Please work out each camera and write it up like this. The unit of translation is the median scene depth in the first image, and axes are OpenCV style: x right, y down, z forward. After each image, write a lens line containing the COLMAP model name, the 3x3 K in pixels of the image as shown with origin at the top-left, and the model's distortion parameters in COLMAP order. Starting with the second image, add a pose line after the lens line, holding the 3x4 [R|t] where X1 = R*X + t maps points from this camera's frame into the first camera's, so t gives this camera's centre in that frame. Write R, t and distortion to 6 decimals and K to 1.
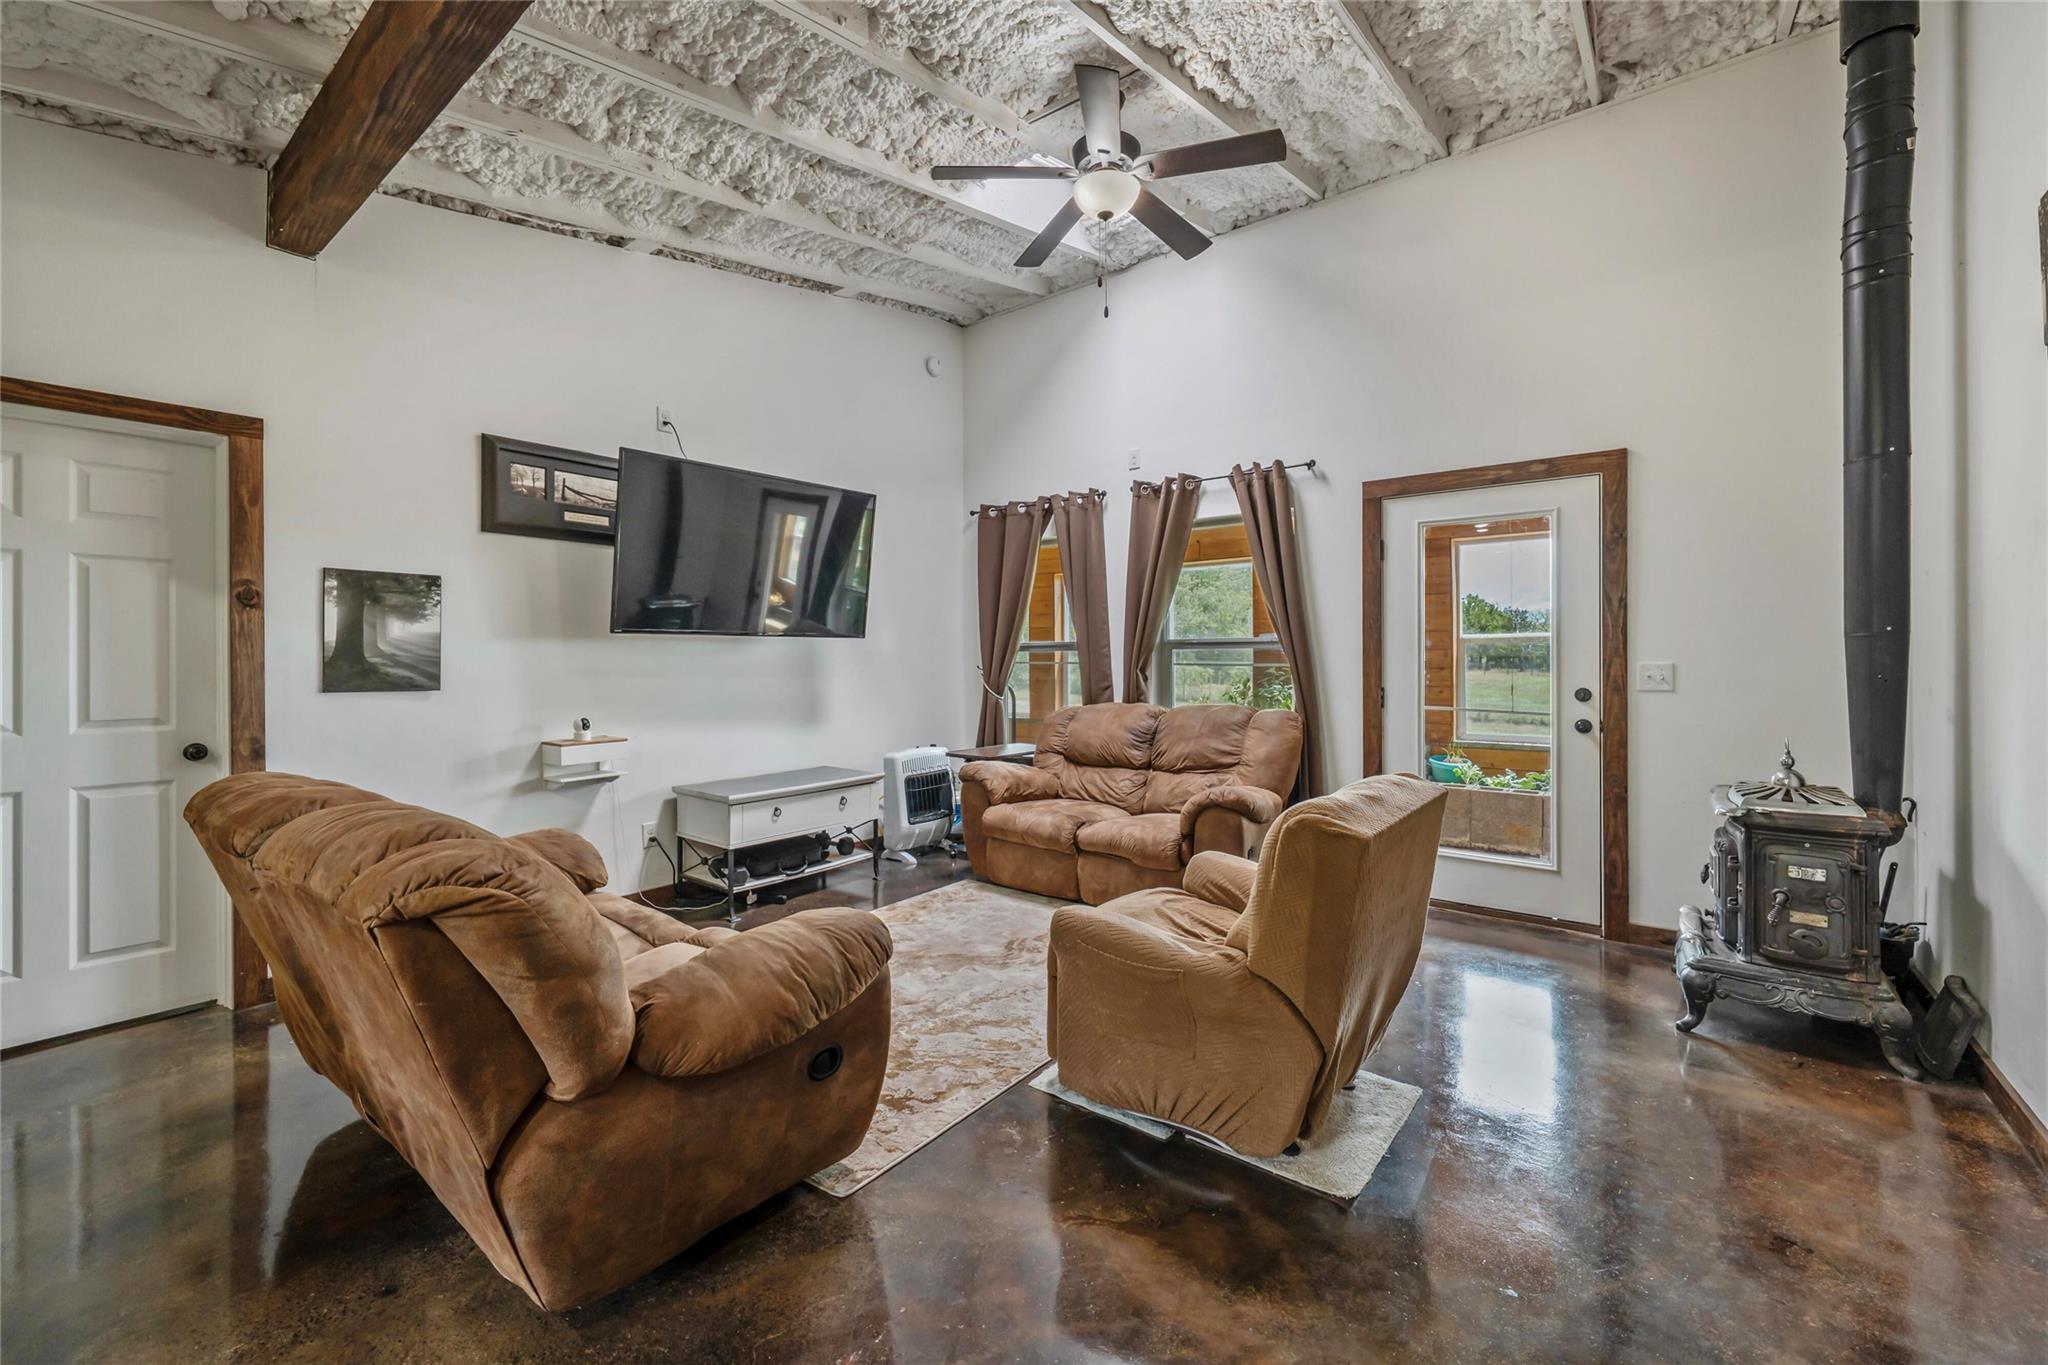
lens RADIAL K [[826.9, 0, 1023.7], [0, 826.9, 660.5], [0, 0, 1]] dist [-0.000718, 0.000123]
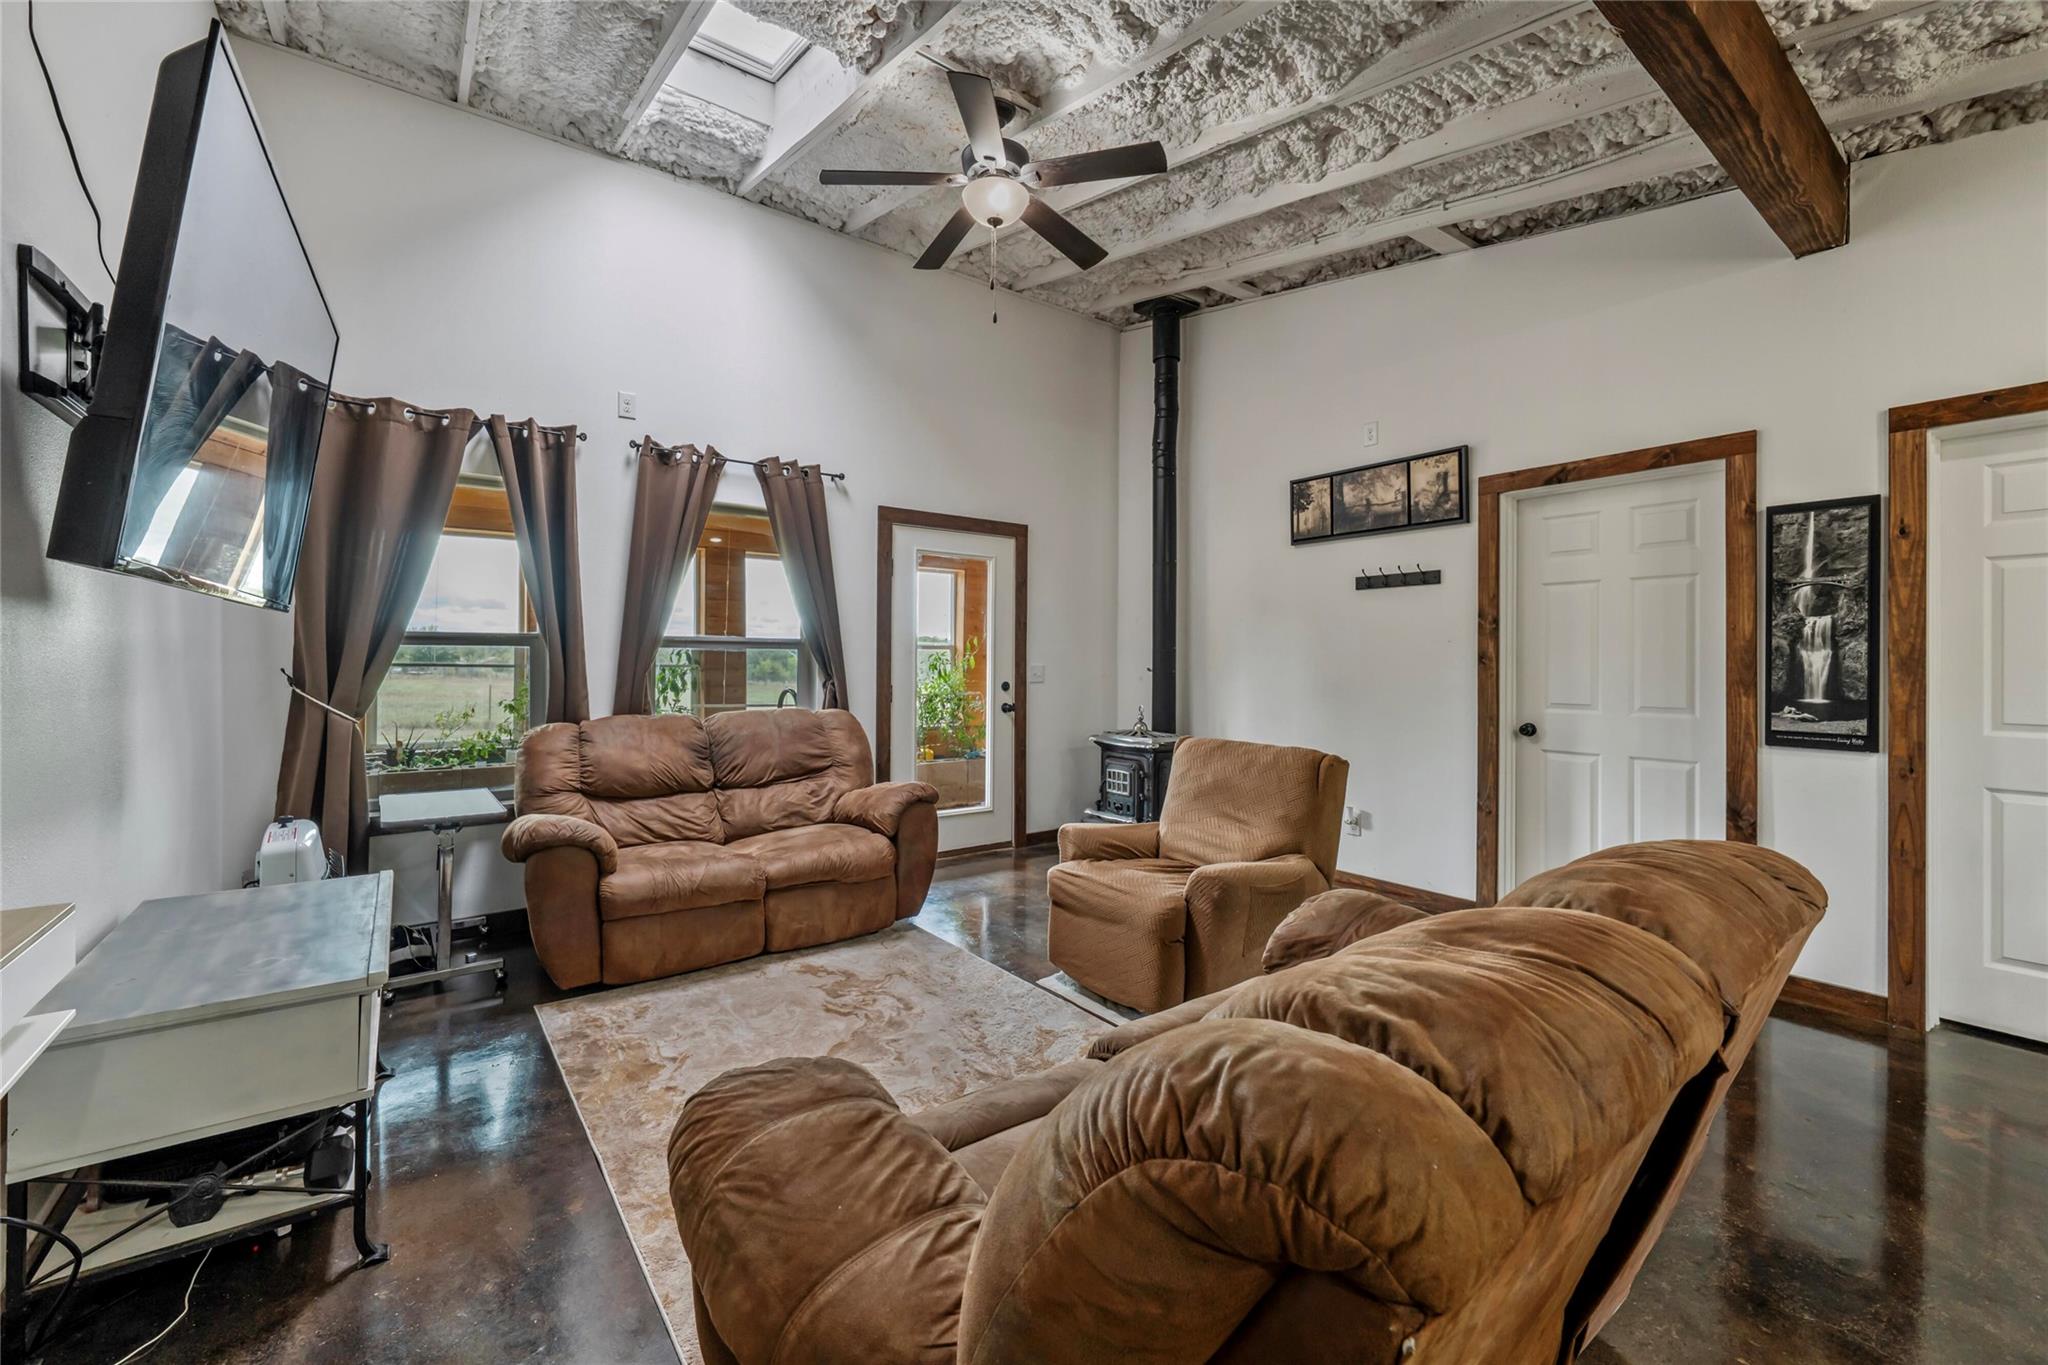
lens RADIAL K [[826.9, 0, 1023.7], [0, 826.9, 660.5], [0, 0, 1]] dist [-0.000718, 0.000123]
pose [[0.254833, -0.000064, 0.966985, -0.637468], [-0.011602, 0.999928, 0.003124, -0.008047], [-0.966915, -0.012015, 0.254814, 0.515022]]
